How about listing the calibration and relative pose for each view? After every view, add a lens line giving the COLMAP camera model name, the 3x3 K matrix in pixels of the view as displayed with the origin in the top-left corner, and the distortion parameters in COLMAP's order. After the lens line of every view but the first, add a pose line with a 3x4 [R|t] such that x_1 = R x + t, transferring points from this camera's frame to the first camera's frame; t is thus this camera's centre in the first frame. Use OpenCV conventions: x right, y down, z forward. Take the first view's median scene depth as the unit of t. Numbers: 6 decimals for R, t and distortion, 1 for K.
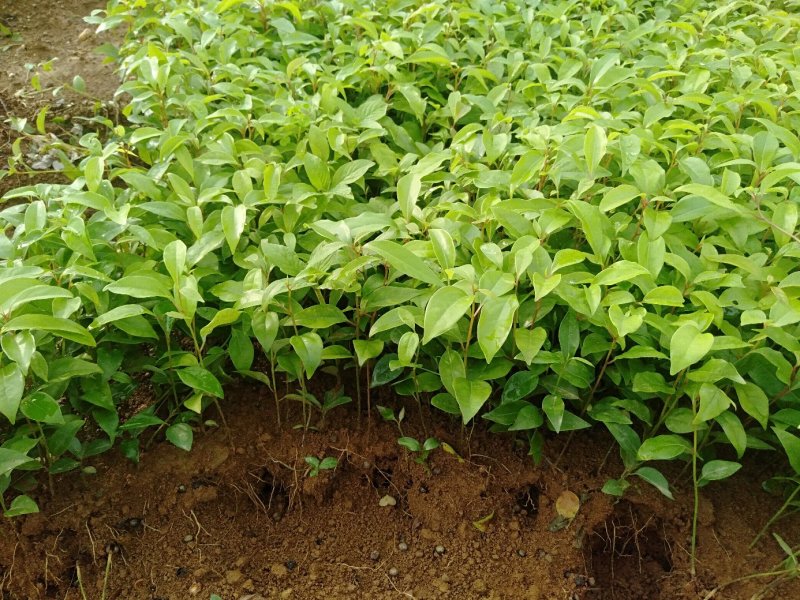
lens RADIAL K [[630.0, 0, 400.0], [0, 630.0, 300.0], [0, 0, 1]] dist [0.000218, -0.002001]
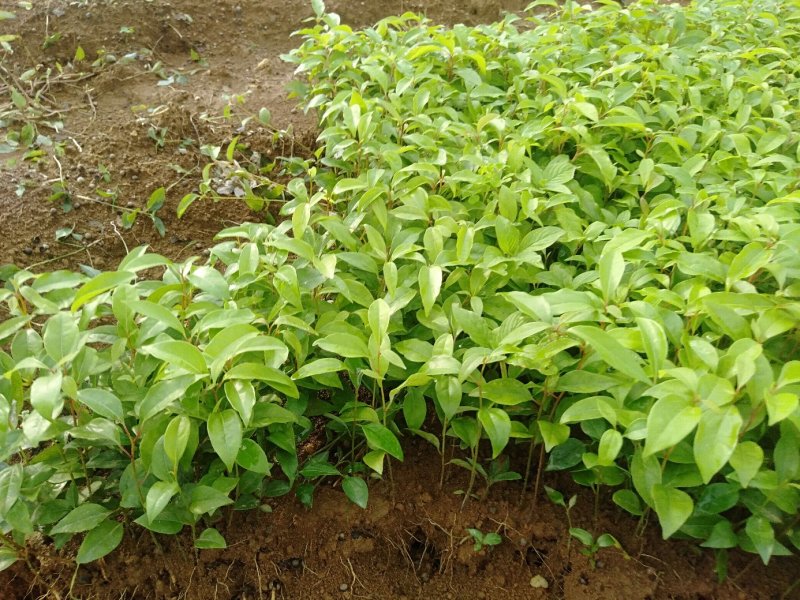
lens RADIAL K [[618.6, 0, 399.5], [0, 618.6, 320.9], [0, 0, 1]] dist [-0.002238, -0.005831]
pose [[0.979411, 0.125236, -0.158336, -0.131554], [-0.126132, 0.992004, 0.004419, -0.056866], [0.157623, 0.015644, 0.987375, 0.023335]]
